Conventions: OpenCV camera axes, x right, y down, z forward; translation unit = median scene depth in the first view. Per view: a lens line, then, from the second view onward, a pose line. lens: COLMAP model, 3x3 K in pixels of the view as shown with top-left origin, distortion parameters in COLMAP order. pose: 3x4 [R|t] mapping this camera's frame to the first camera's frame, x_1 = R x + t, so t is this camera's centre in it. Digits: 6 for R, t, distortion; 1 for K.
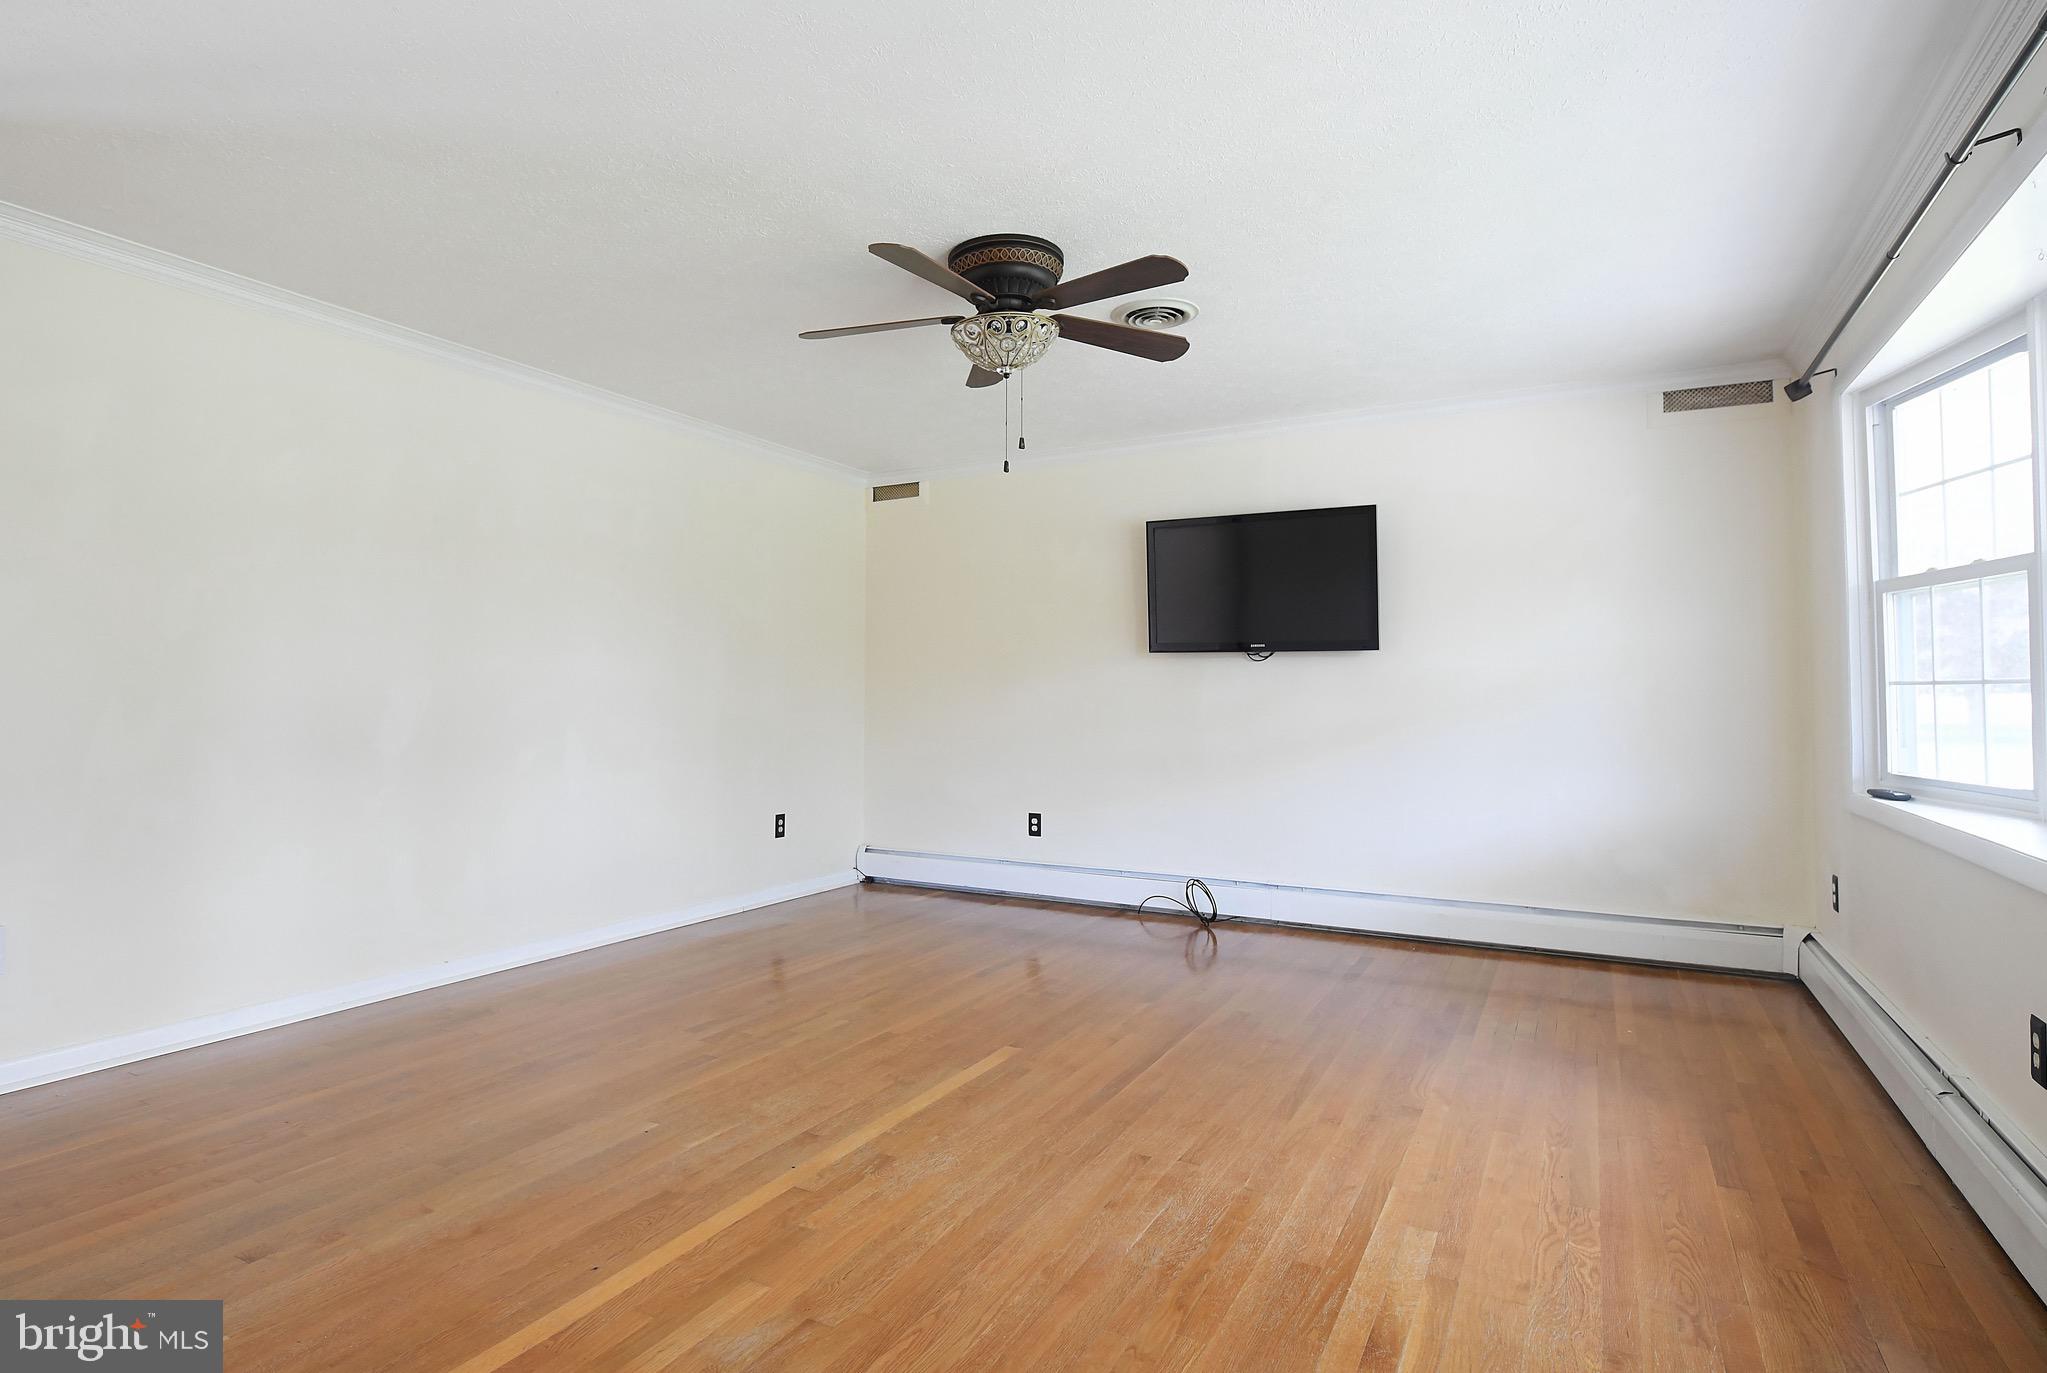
lens RADIAL K [[1061.0, 0, 1014.9], [0, 1061.0, 674.7], [0, 0, 1]] dist [-0.003762, -0.000283]
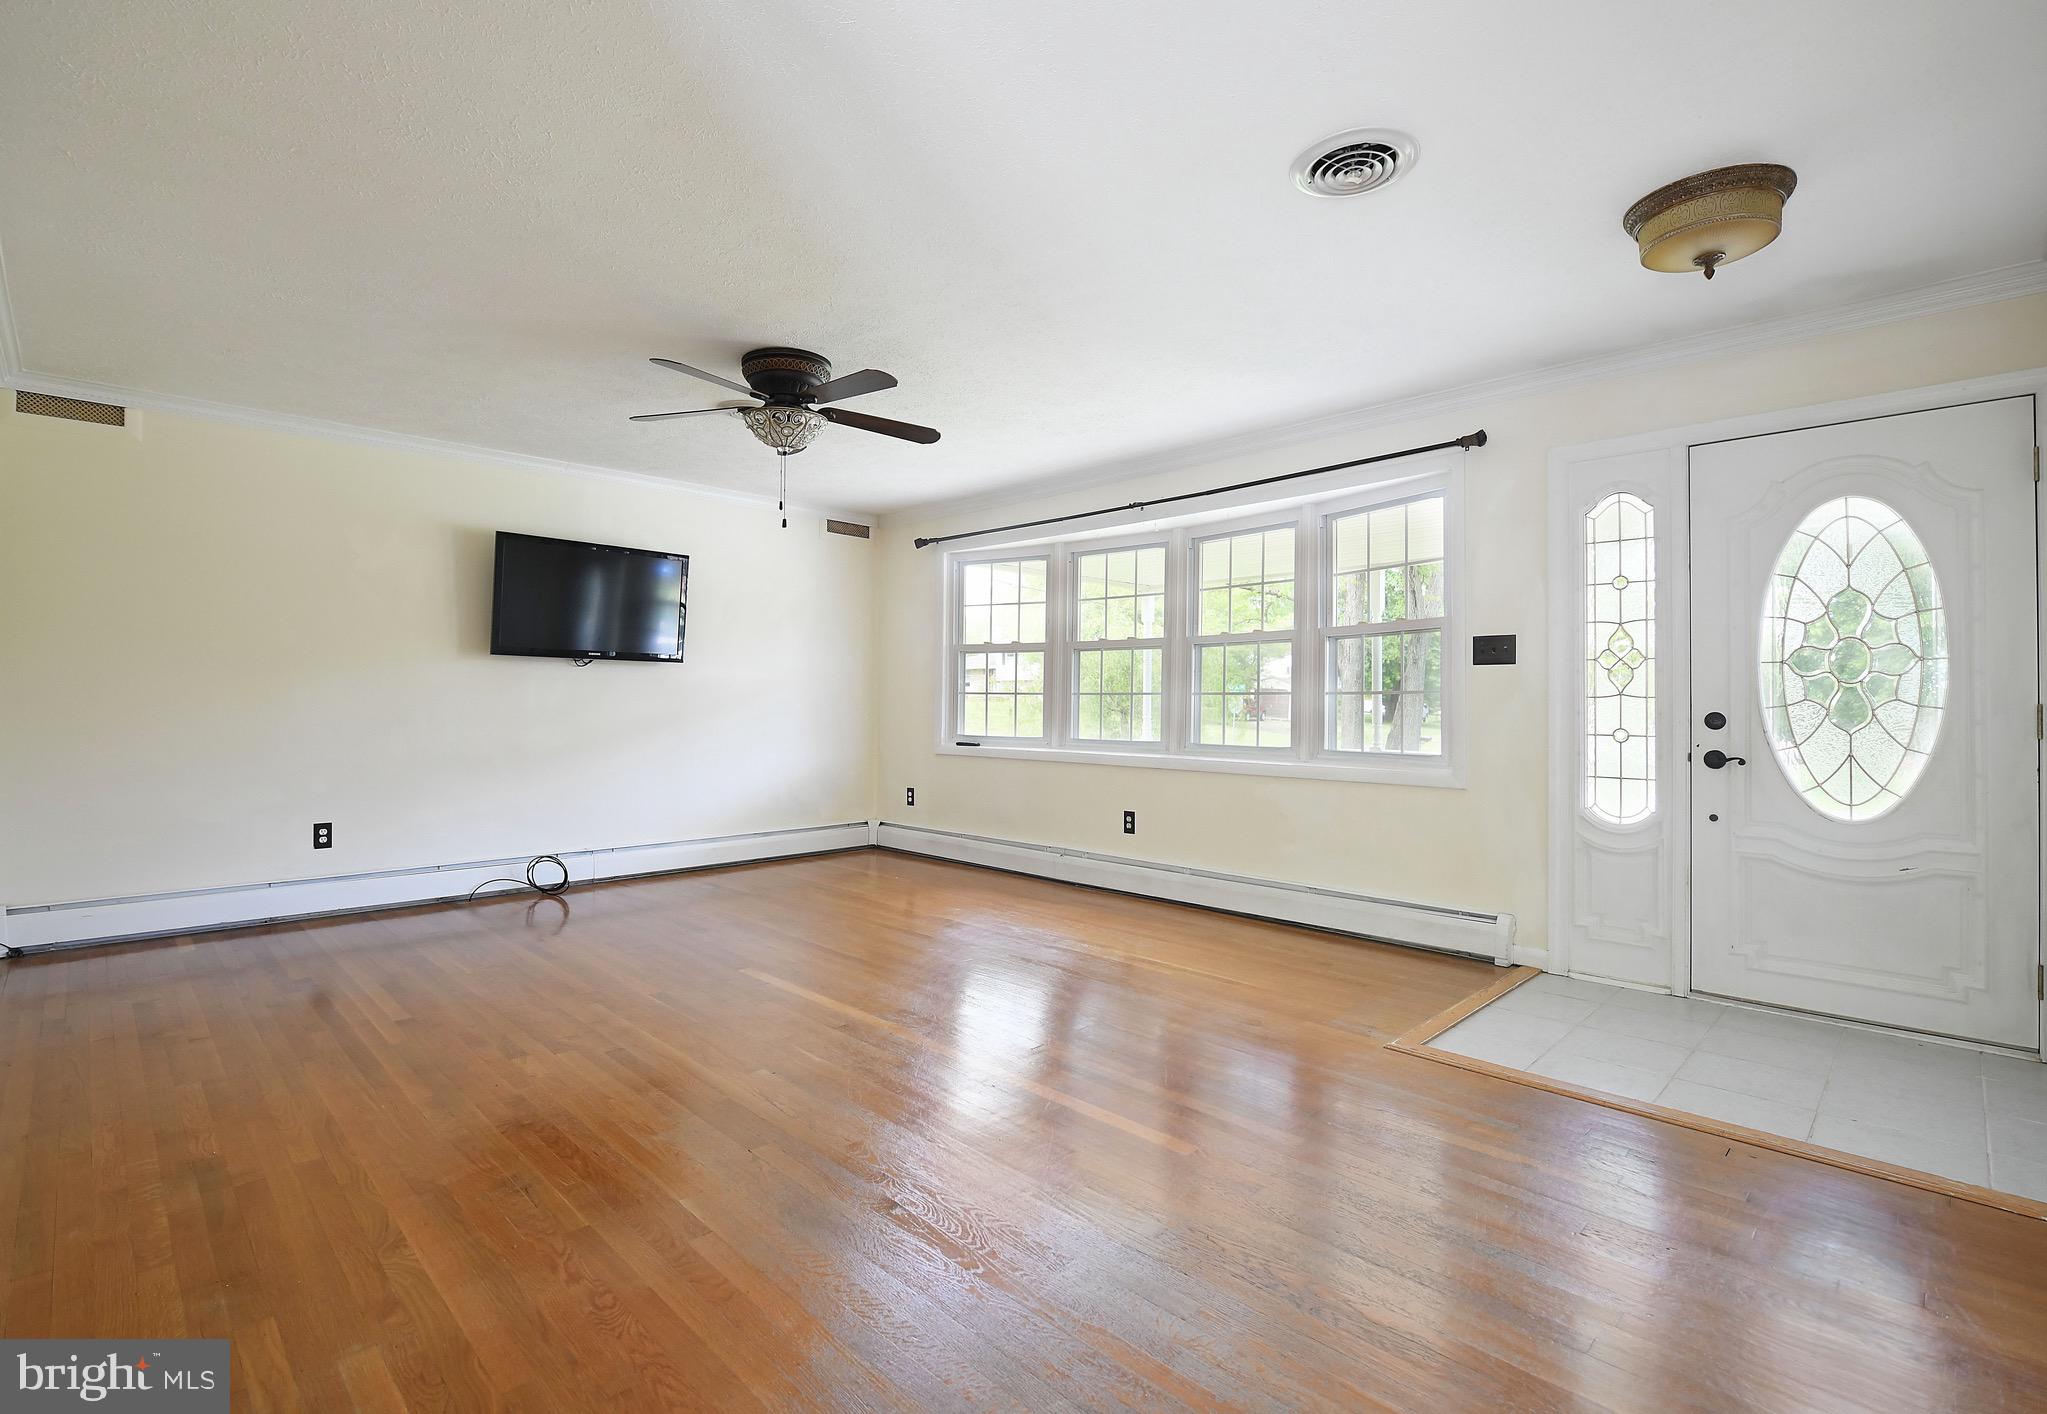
lens RADIAL K [[937.7, 0, 1018.3], [0, 937.7, 704.6], [0, 0, 1]] dist [-0.014391, -0.001604]
pose [[0.268171, -0.005379, 0.963356, -0.652127], [-0.029095, 0.999483, 0.013680, 0.001830], [-0.962932, -0.031697, 0.267876, 0.246187]]
